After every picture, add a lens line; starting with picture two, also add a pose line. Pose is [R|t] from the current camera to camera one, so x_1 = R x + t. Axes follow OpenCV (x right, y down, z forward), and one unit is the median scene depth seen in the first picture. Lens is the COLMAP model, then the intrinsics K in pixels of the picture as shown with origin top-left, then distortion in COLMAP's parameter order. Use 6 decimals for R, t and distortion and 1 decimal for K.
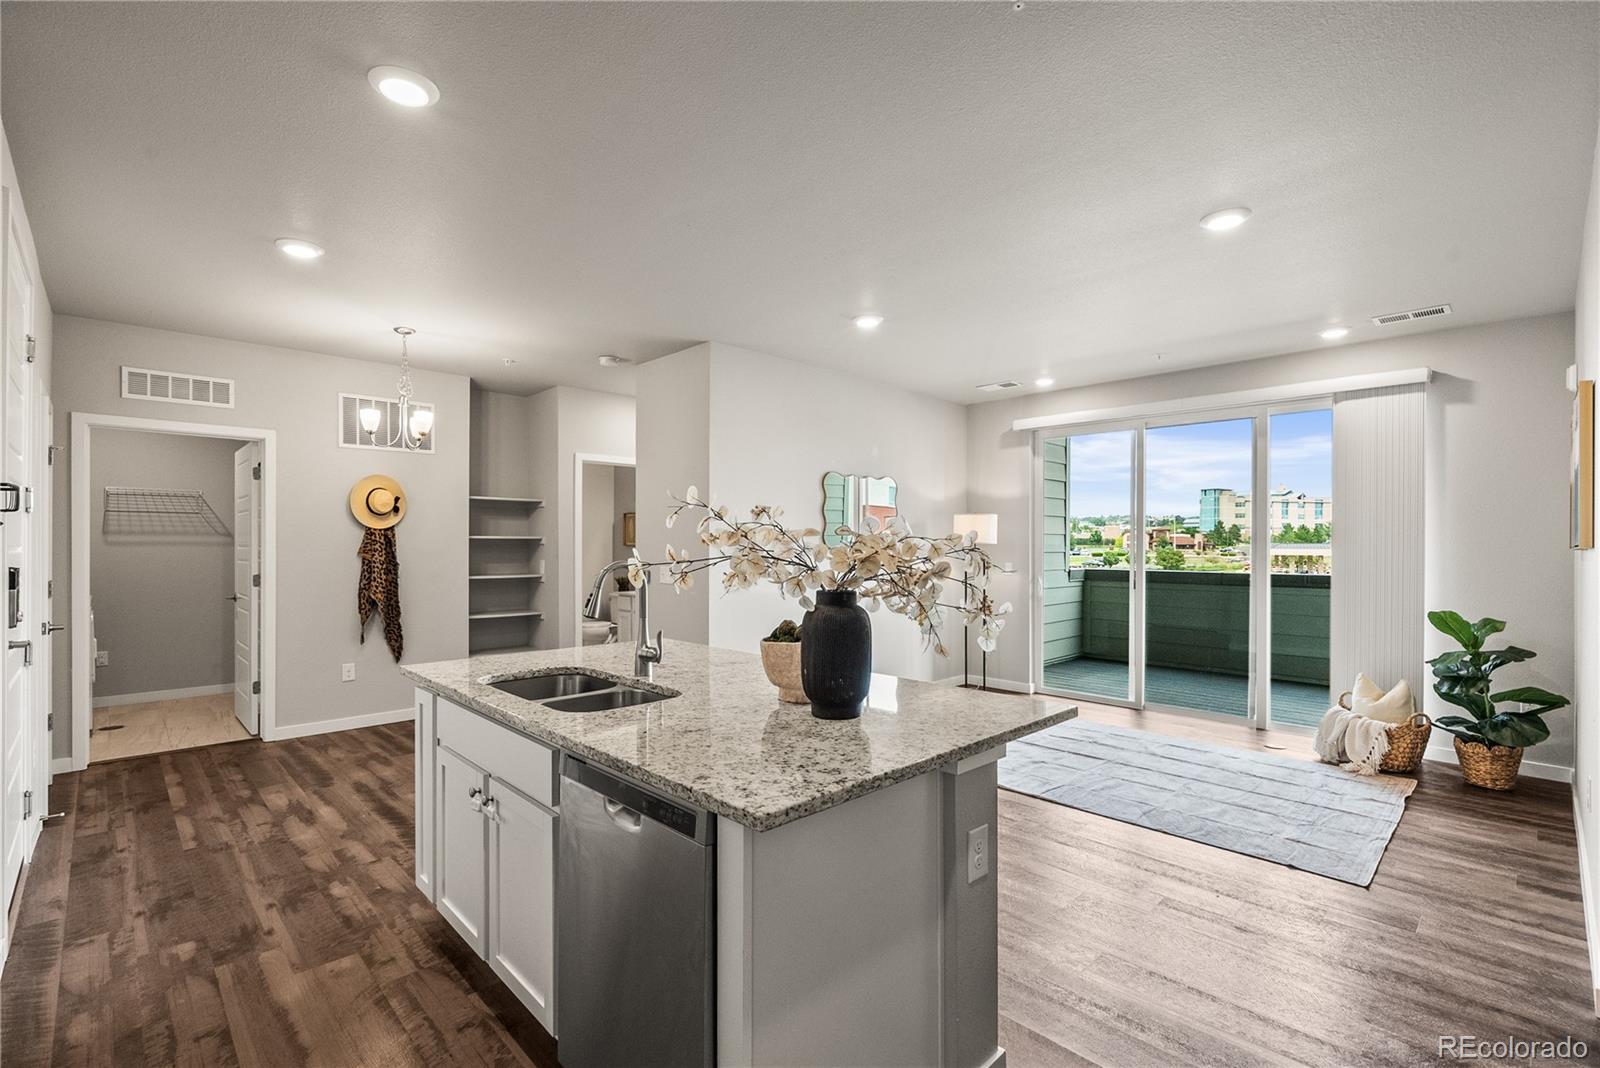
lens RADIAL K [[723.3, 0, 802.2], [0, 723.3, 546.3], [0, 0, 1]] dist [-0.002210, 0.000403]
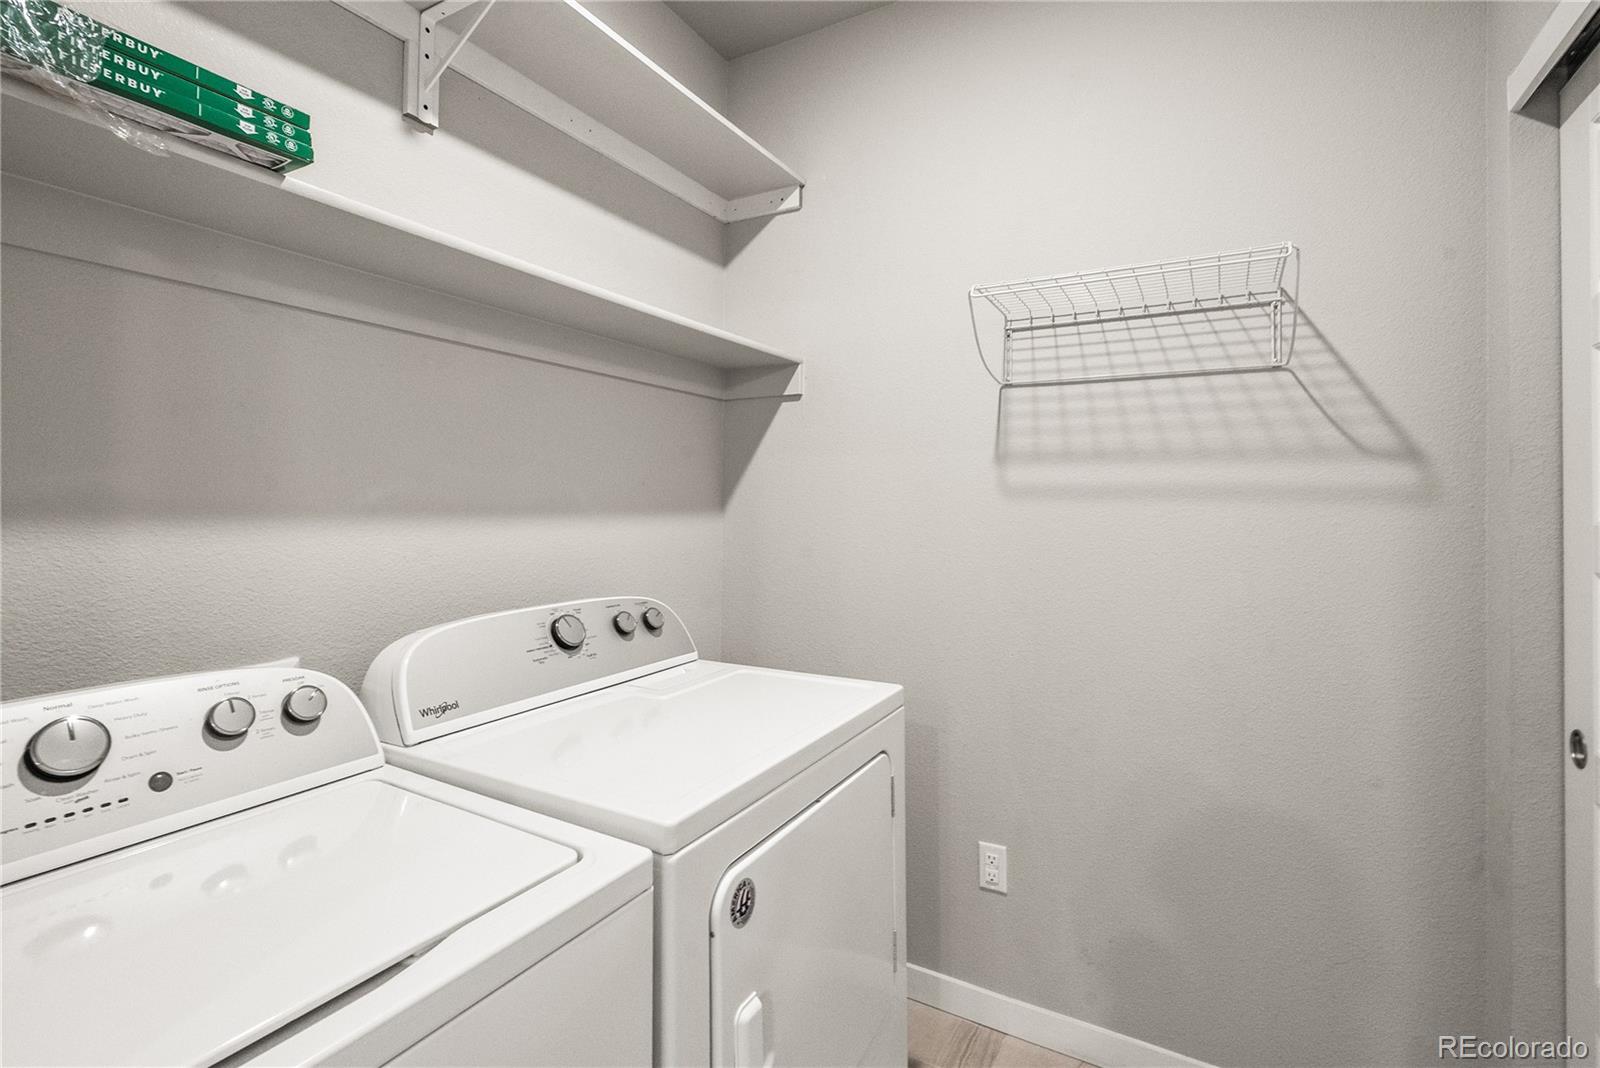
lens RADIAL K [[747.7, 0, 796.8], [0, 747.7, 473.0], [0, 0, 1]] dist [0.000797, 0.000162]
pose [[0.225108, 0.000716, -0.974334, -0.749571], [0.007966, 0.999965, 0.002575, -0.015384], [0.974301, -0.008341, 0.225094, 0.937108]]
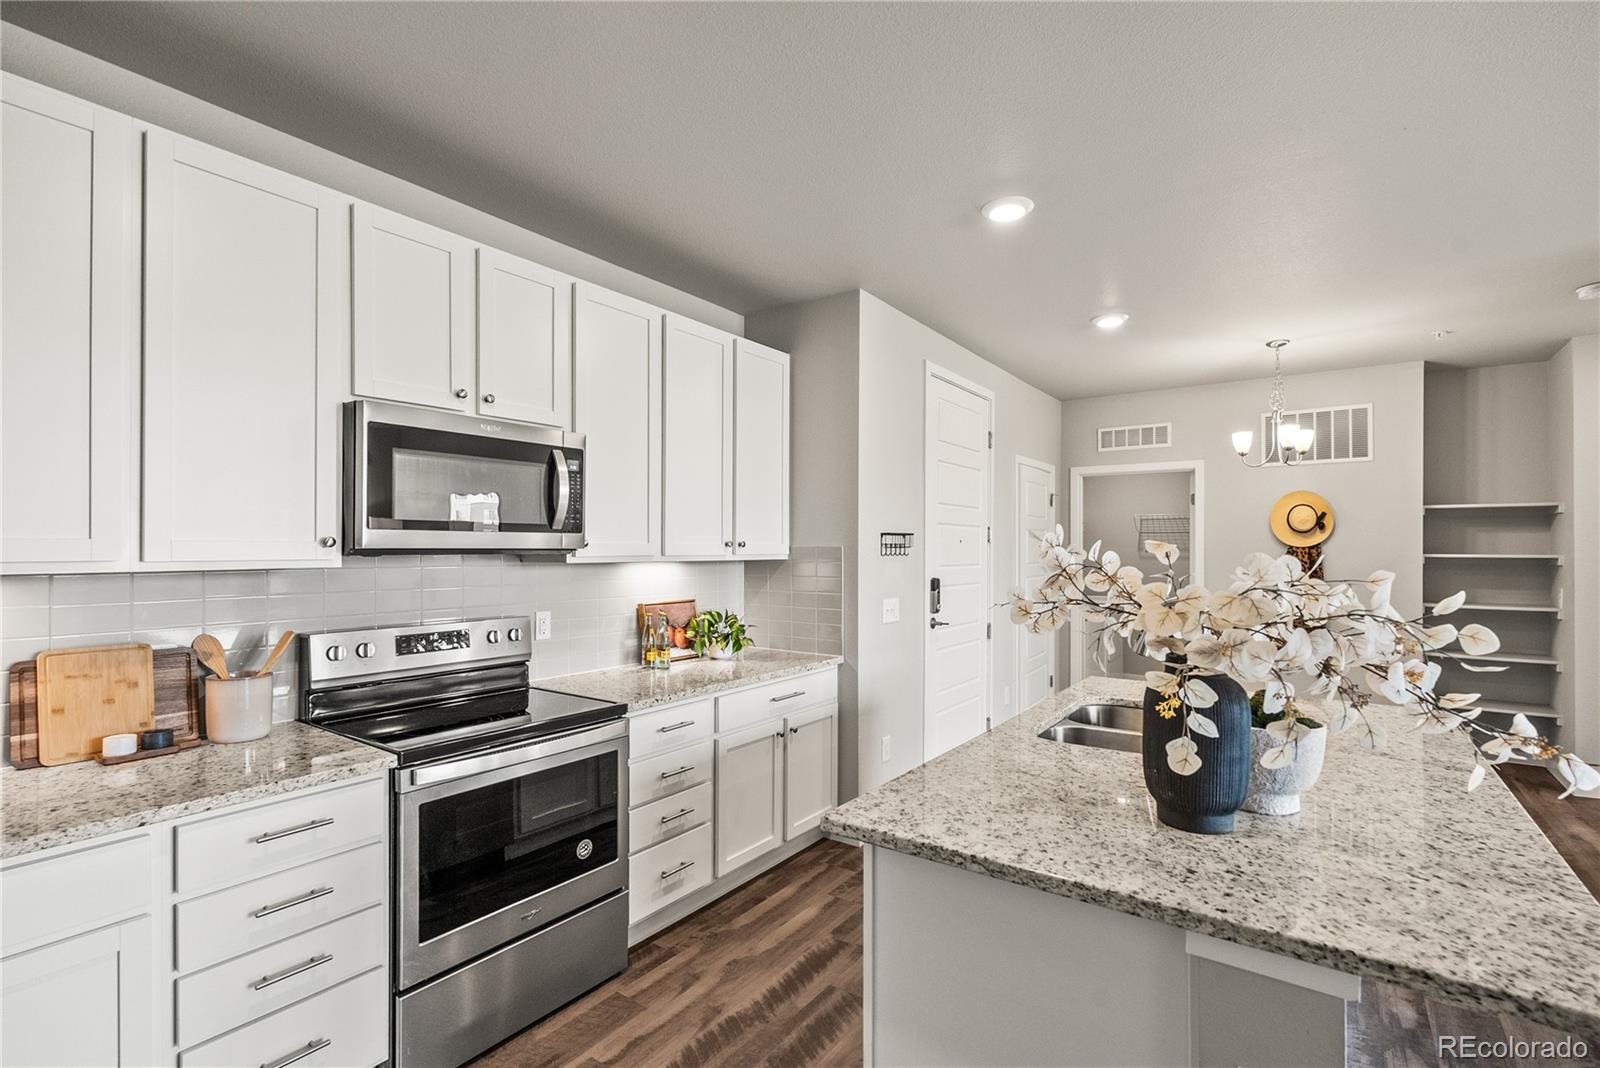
lens RADIAL K [[738.2, 0, 795.5], [0, 738.2, 544.2], [0, 0, 1]] dist [0.000442, -0.000609]
pose [[0.182234, -0.005218, -0.983241, 0.257449], [-0.007109, 0.999953, -0.006625, -0.016646], [0.983229, 0.008197, 0.182188, 0.162627]]
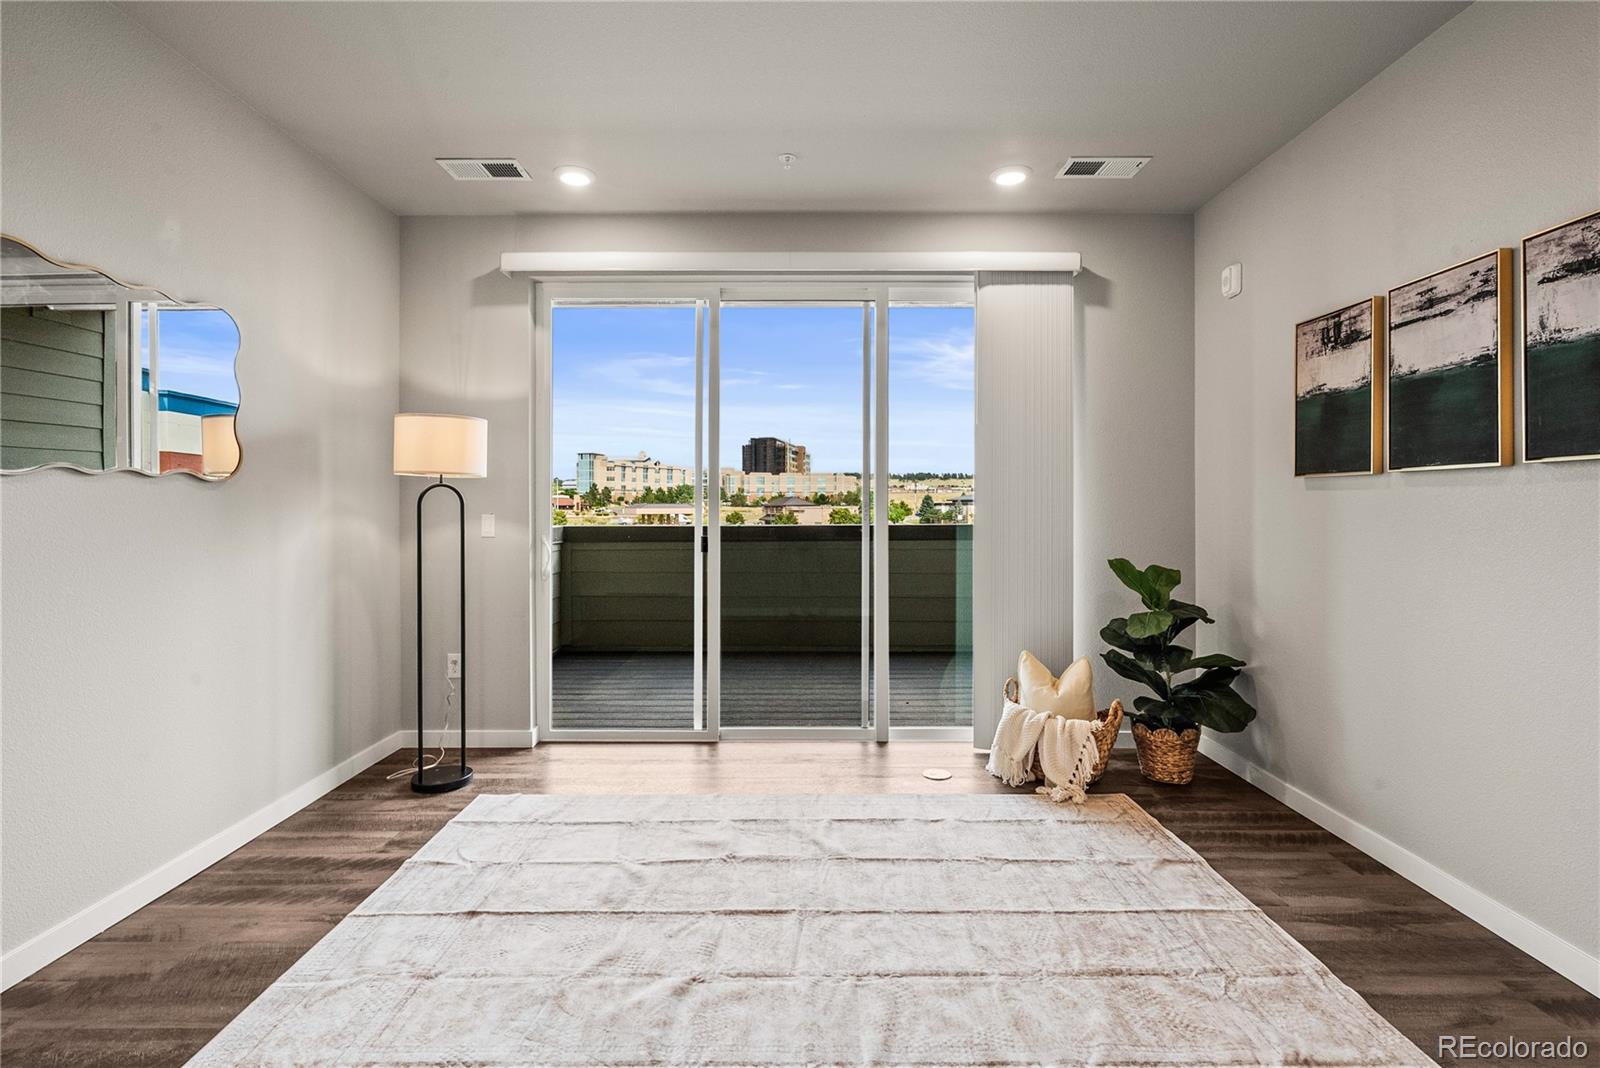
lens RADIAL K [[744.7, 0, 800.4], [0, 744.7, 504.7], [0, 0, 1]] dist [0.000317, 0.000127]
pose [[0.699237, -0.003191, 0.714883, 0.059557], [0.006083, 0.999980, -0.001487, 0.021707], [-0.714864, 0.005389, 0.699242, 0.549795]]
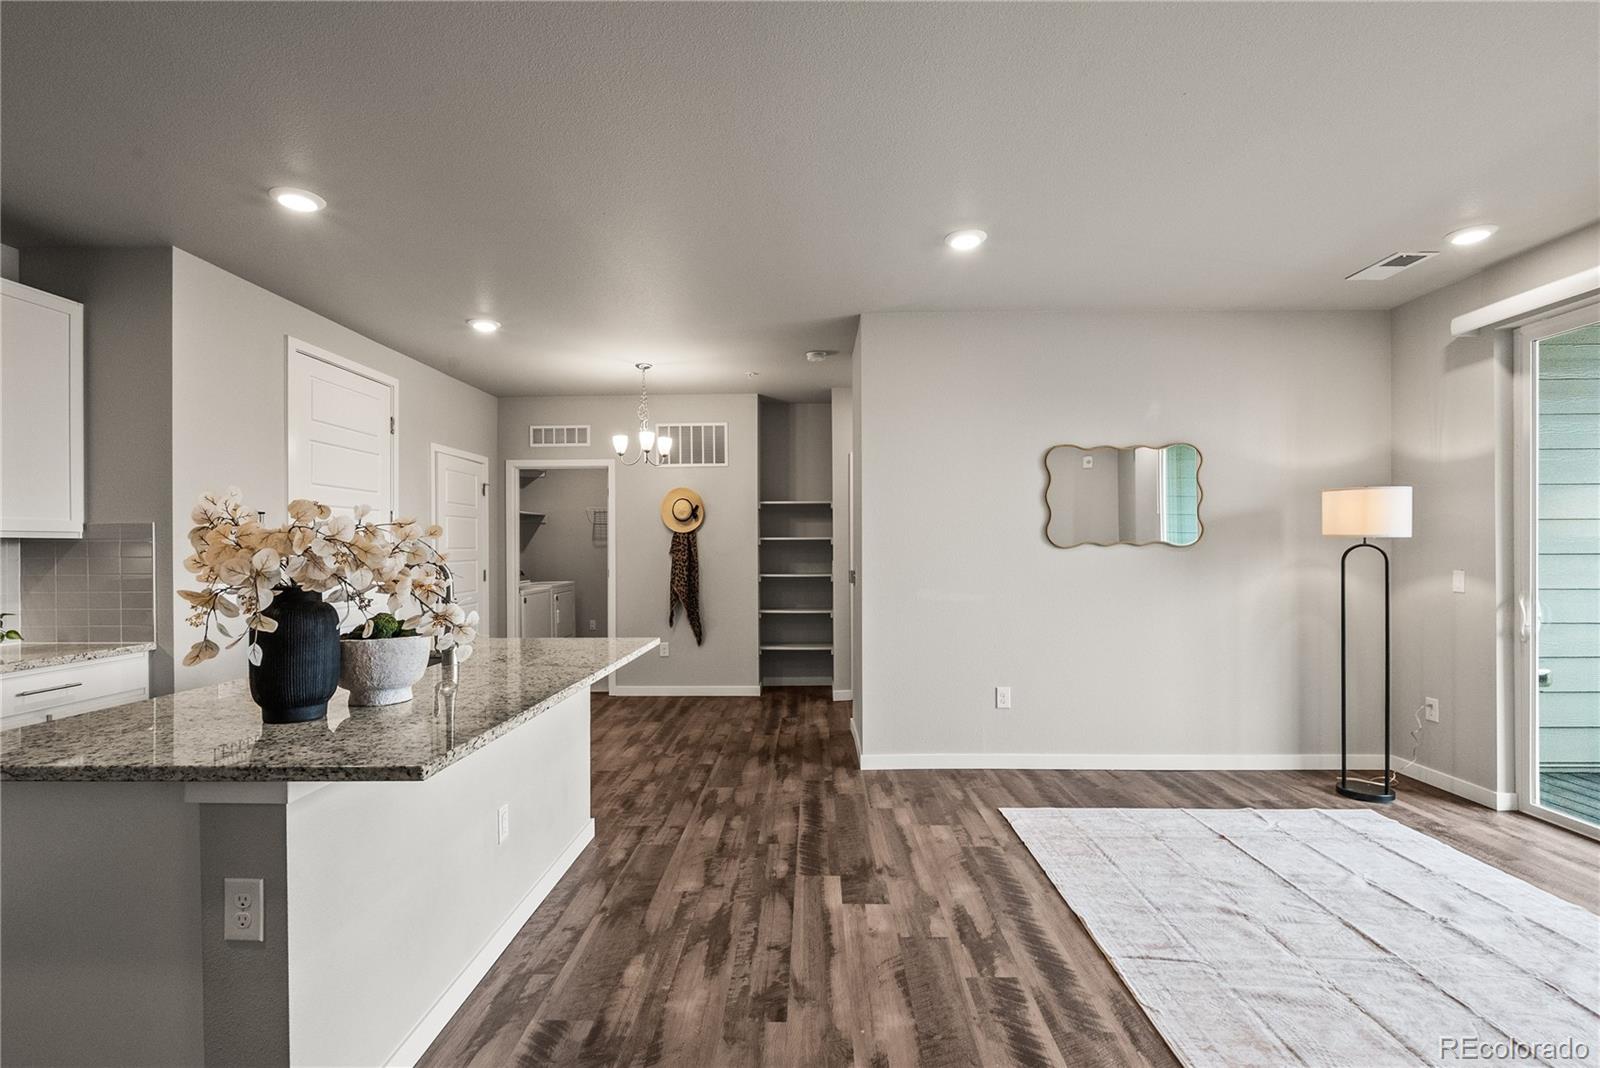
lens RADIAL K [[733.5, 0, 794.9], [0, 733.5, 549.8], [0, 0, 1]] dist [-0.002358, 0.000087]
pose [[0.698511, -0.003420, -0.715591, 0.419691], [0.003714, 0.999992, -0.001153, 0.006156], [0.715590, -0.001852, 0.698519, 0.285079]]
